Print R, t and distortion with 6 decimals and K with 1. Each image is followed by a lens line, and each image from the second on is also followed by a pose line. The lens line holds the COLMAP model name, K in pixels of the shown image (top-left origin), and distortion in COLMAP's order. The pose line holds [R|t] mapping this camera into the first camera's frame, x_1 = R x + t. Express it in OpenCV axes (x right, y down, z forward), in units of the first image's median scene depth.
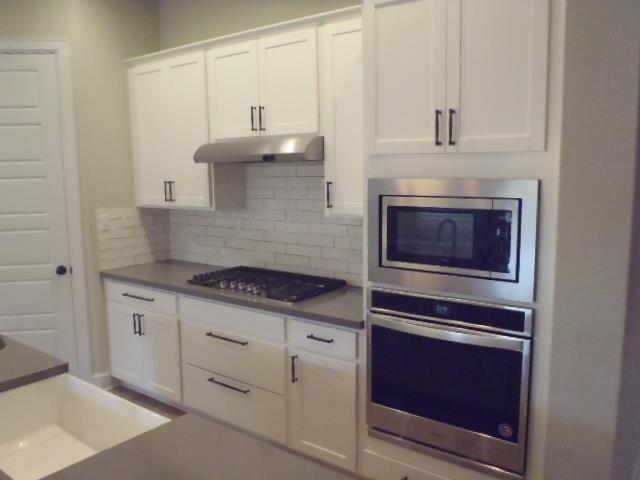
lens RADIAL K [[538.9, 0, 320.0], [0, 538.9, 240.0], [0, 0, 1]] dist [-0.044870, 0.008929]
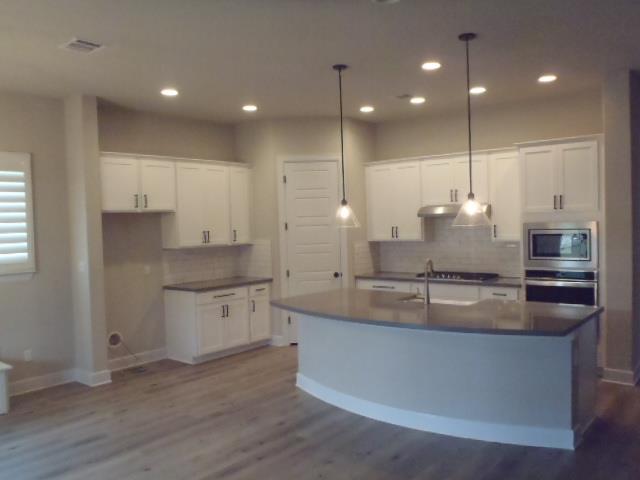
lens RADIAL K [[556.8, 0, 324.8], [0, 556.8, 242.0], [0, 0, 1]] dist [-0.037780, 0.004340]
pose [[0.999634, -0.012108, -0.024202, -0.521226], [0.009746, 0.995388, -0.095433, 0.140161], [0.025245, 0.095162, 0.995142, -1.040895]]
